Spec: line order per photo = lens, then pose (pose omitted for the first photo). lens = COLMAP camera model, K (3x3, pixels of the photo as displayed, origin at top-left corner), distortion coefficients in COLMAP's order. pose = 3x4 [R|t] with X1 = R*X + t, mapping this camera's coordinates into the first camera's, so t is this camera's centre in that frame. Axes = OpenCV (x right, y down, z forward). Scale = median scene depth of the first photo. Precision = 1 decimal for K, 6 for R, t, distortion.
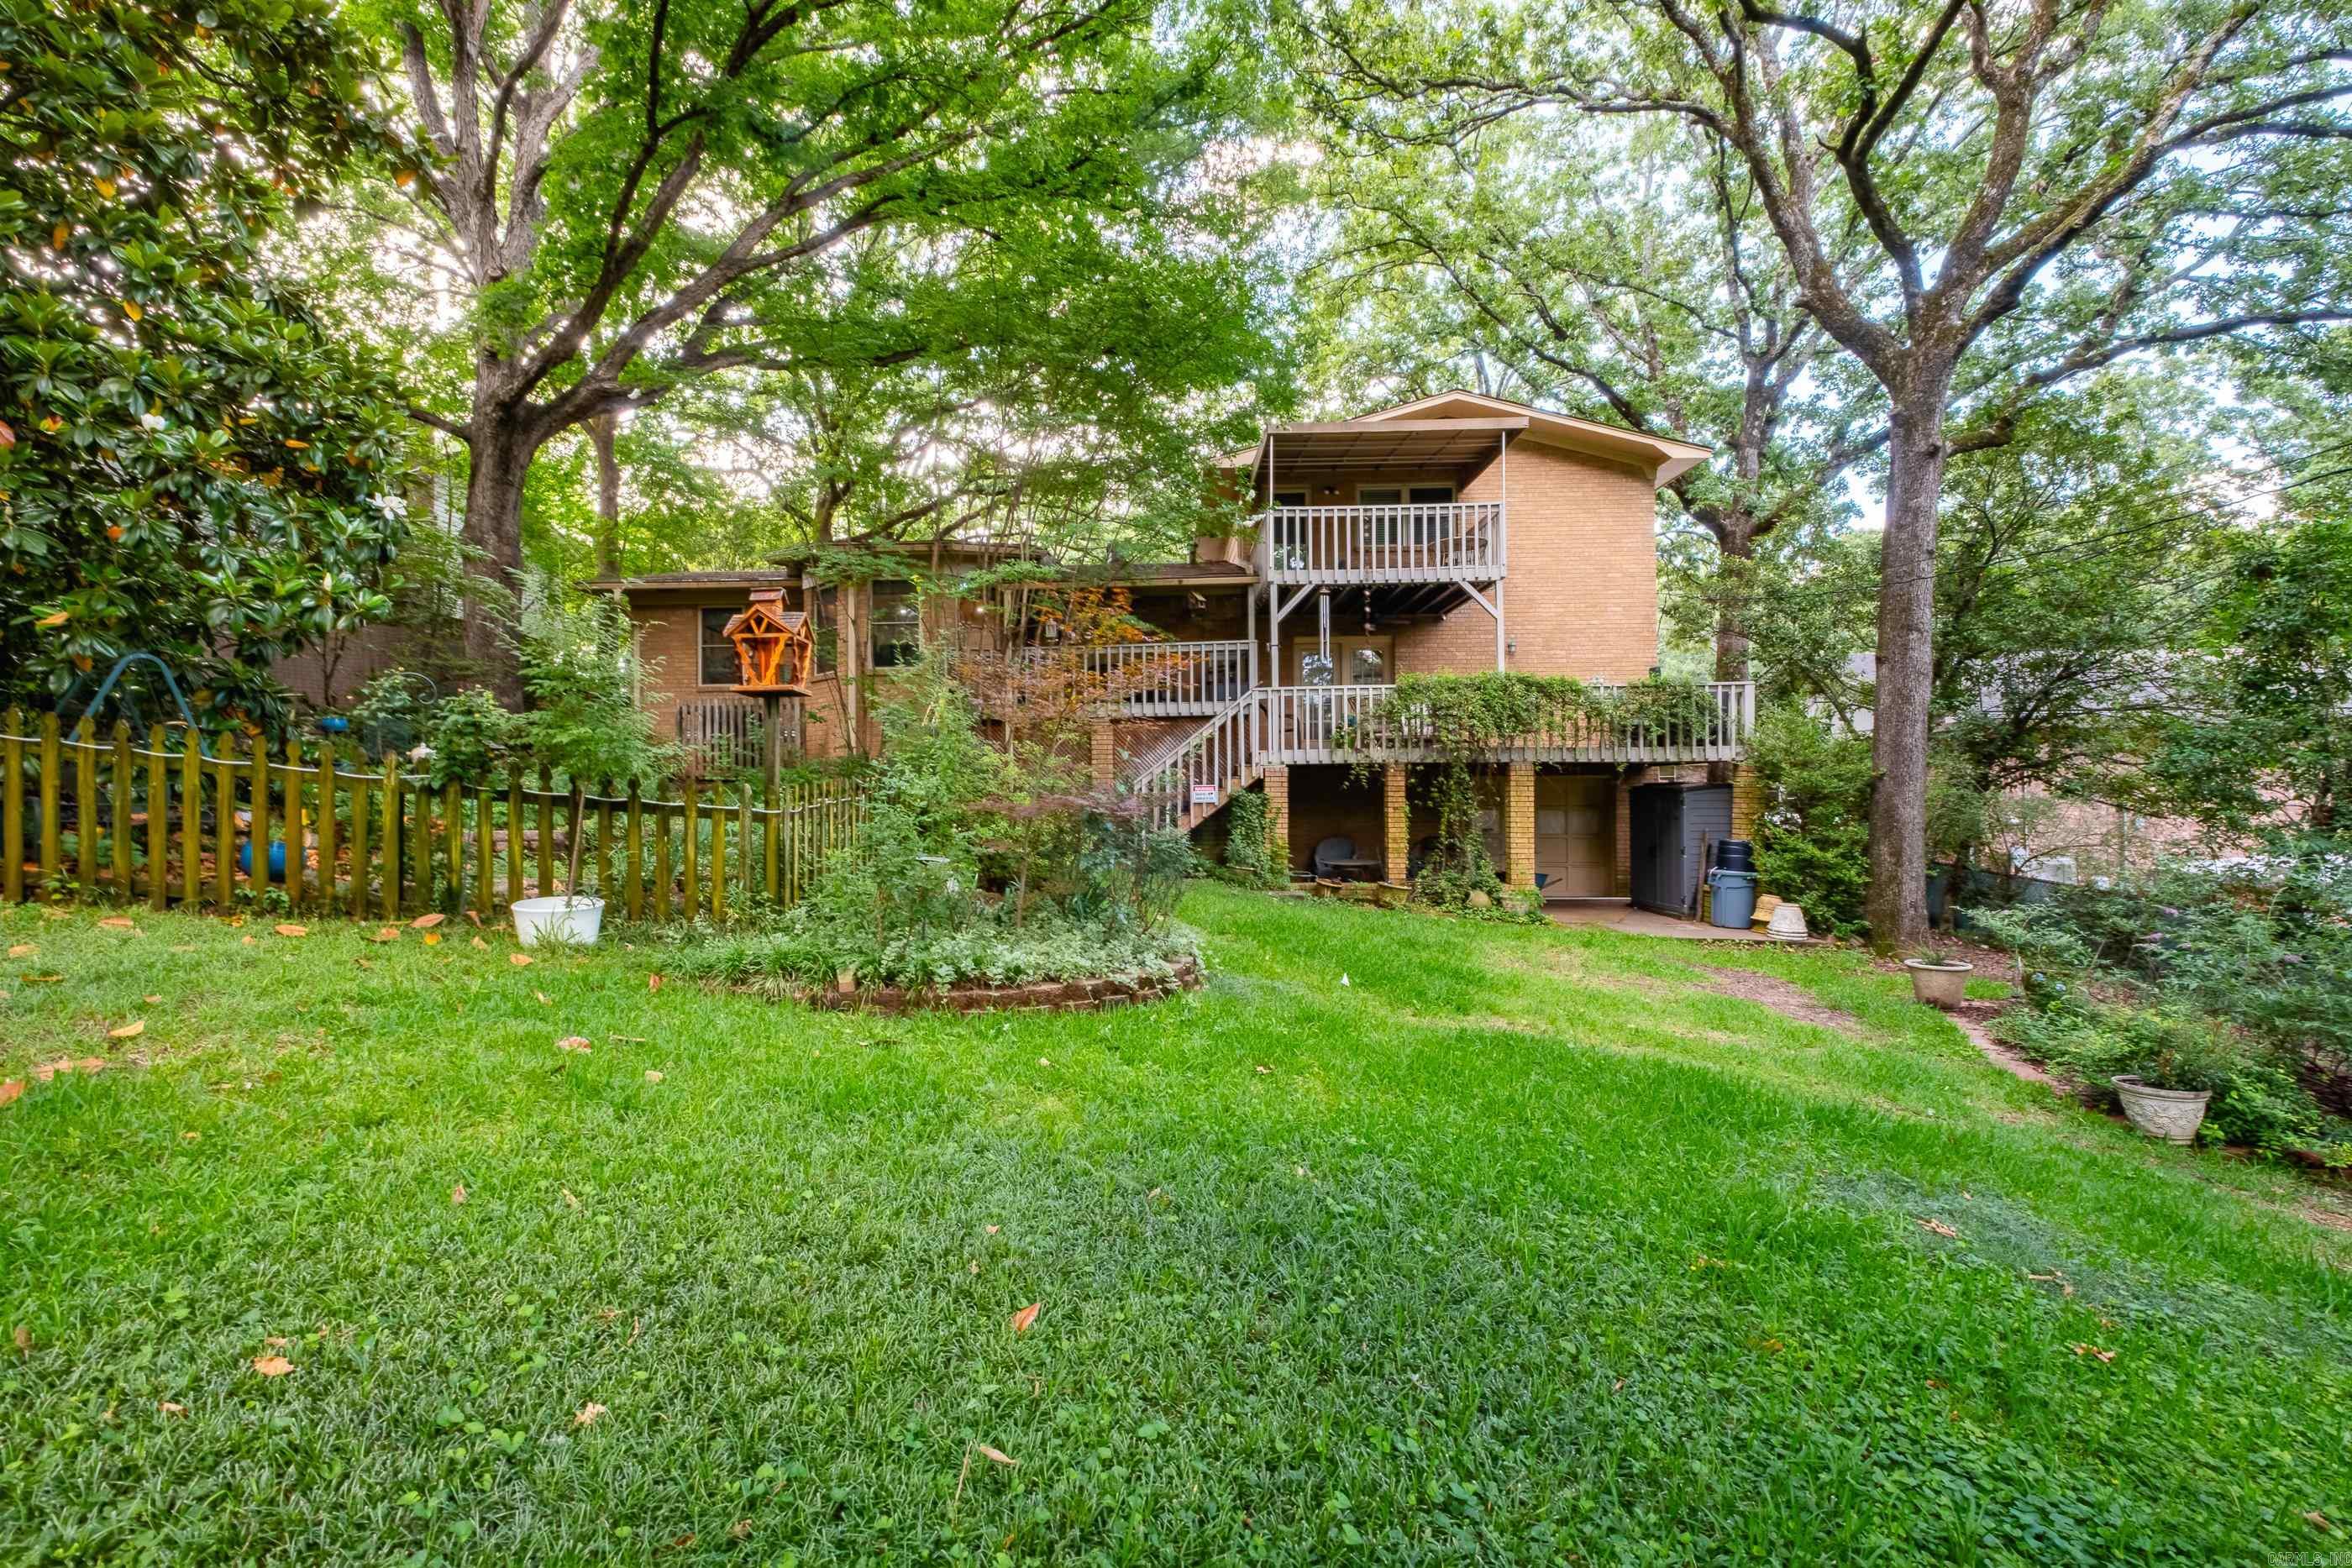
lens RADIAL K [[1023.8, 0, 1186.6], [0, 1023.8, 781.0], [0, 0, 1]] dist [-0.001135, -0.000934]
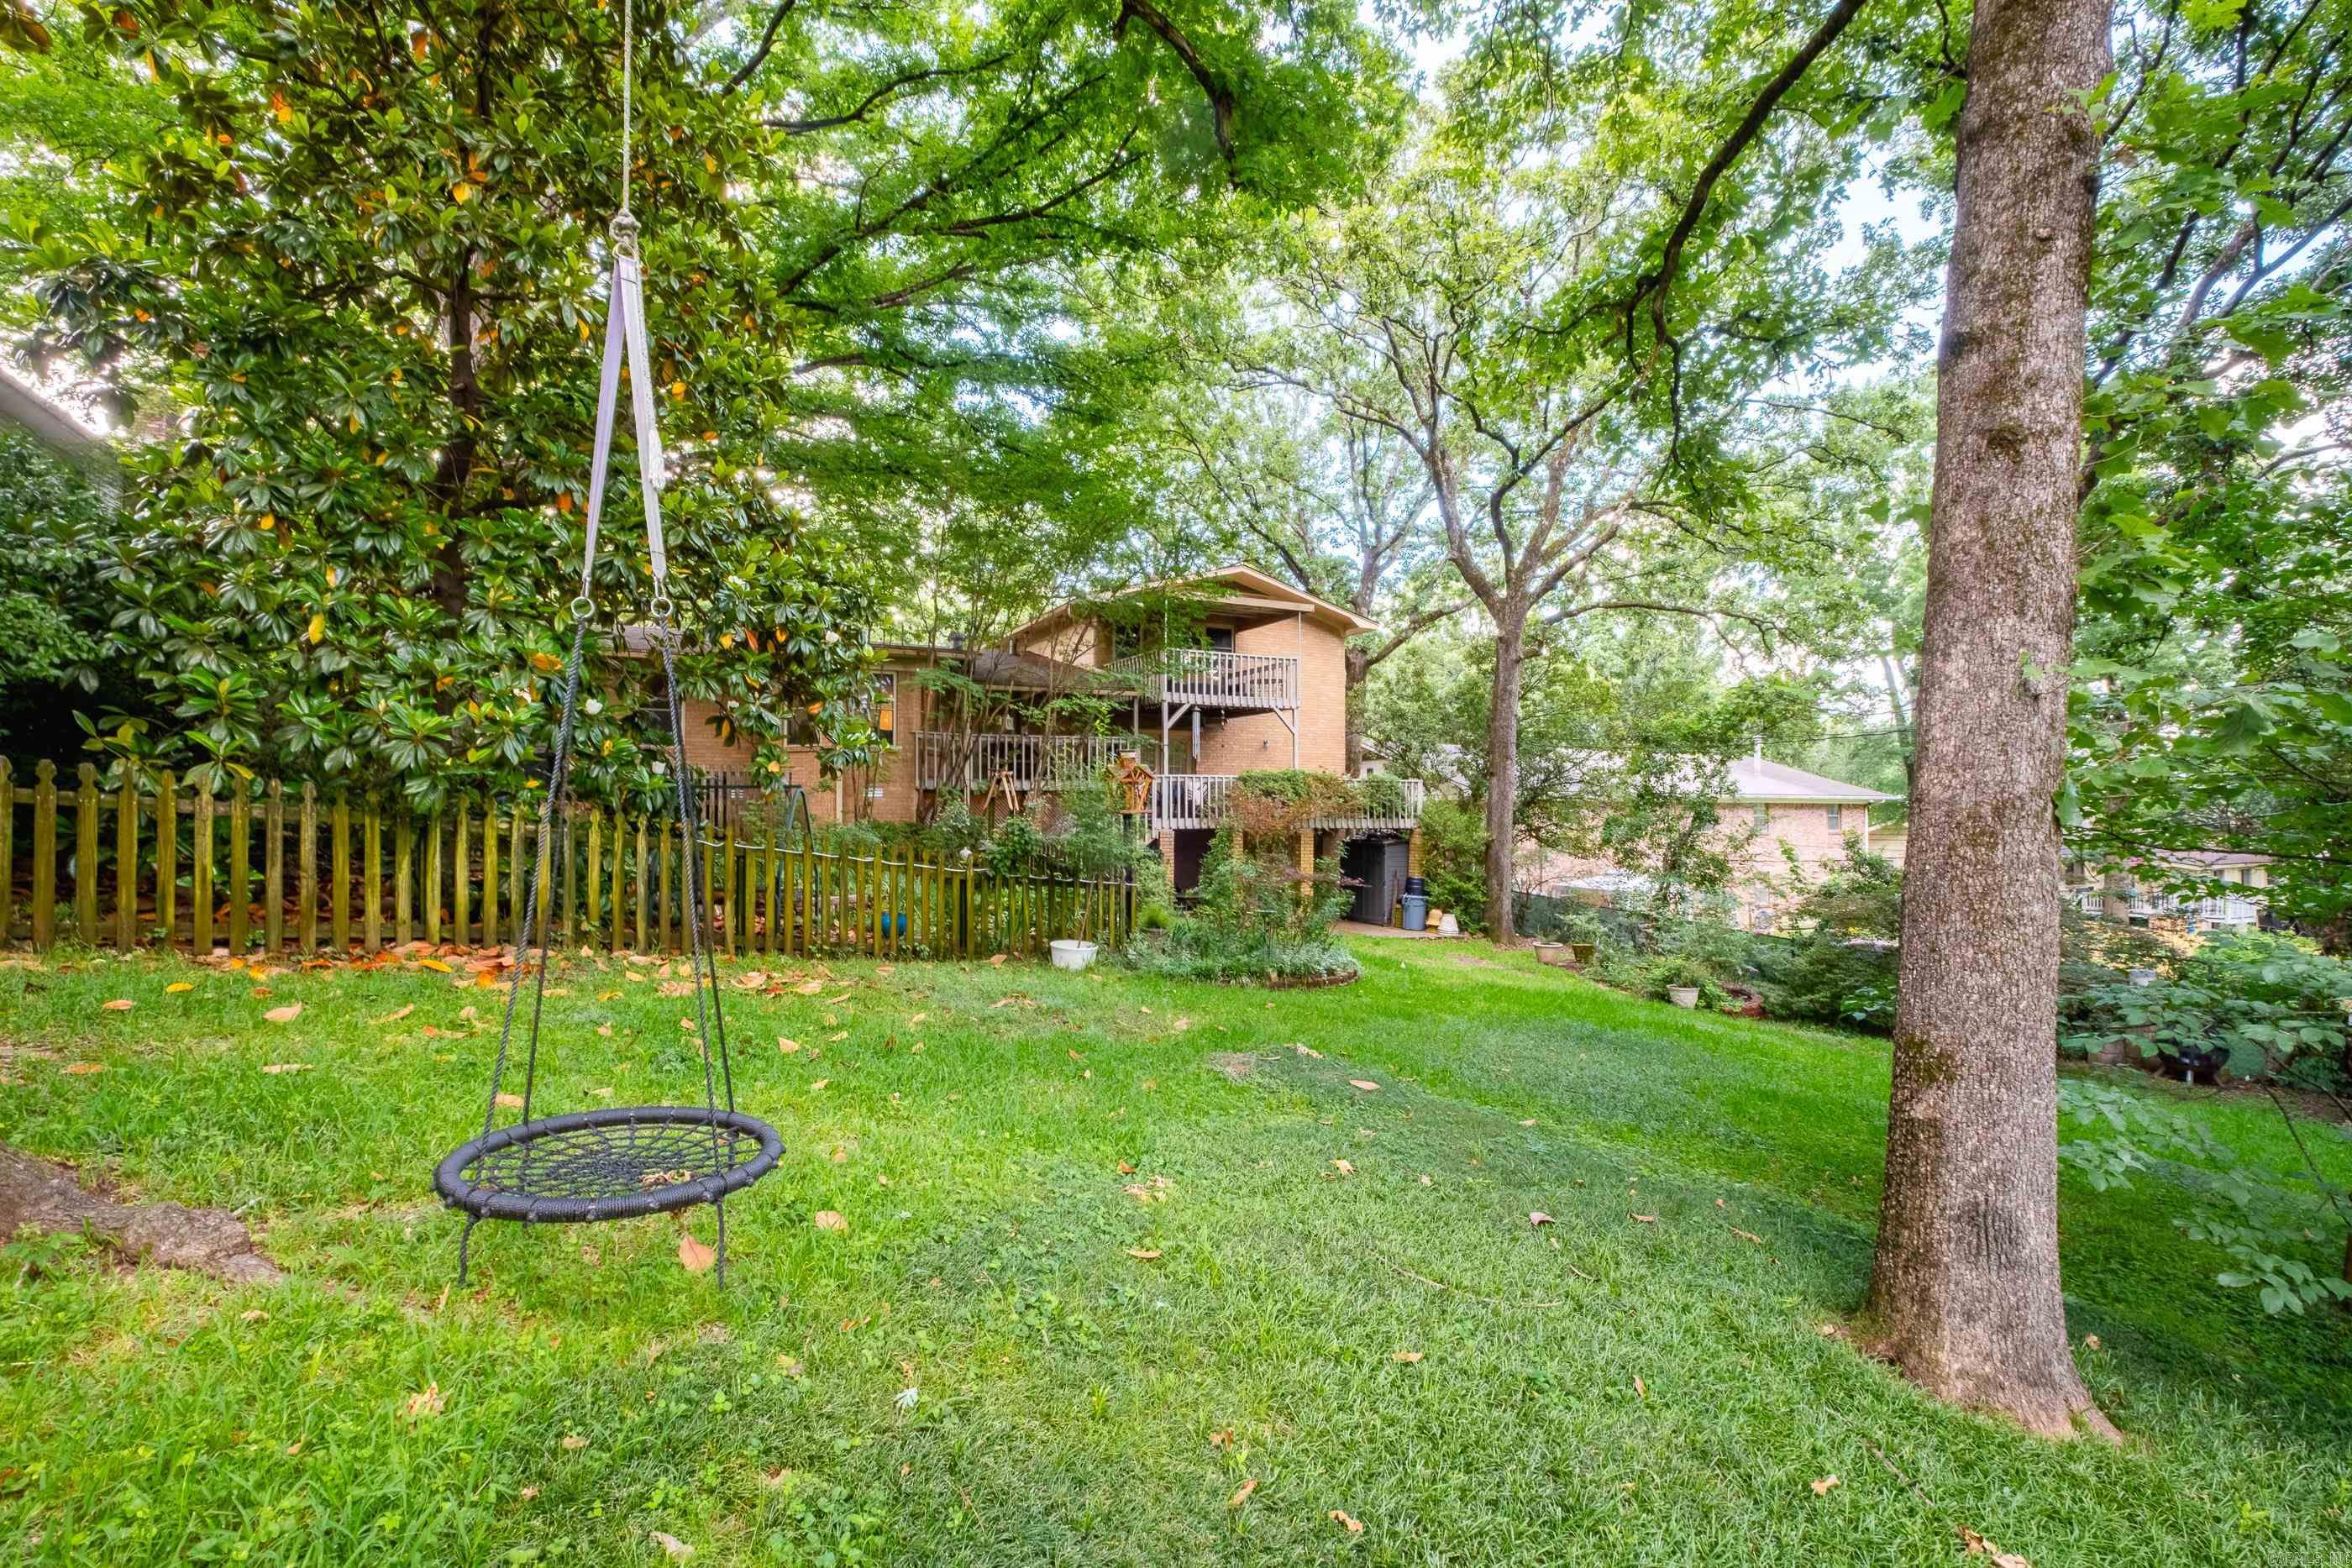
lens RADIAL K [[1023.8, 0, 1186.6], [0, 1023.8, 781.0], [0, 0, 1]] dist [-0.001135, -0.000934]
pose [[0.875088, 0.027214, 0.483198, -0.578031], [-0.019557, 0.999591, -0.020879, -0.053677], [-0.483568, 0.008821, 0.875262, -0.258090]]
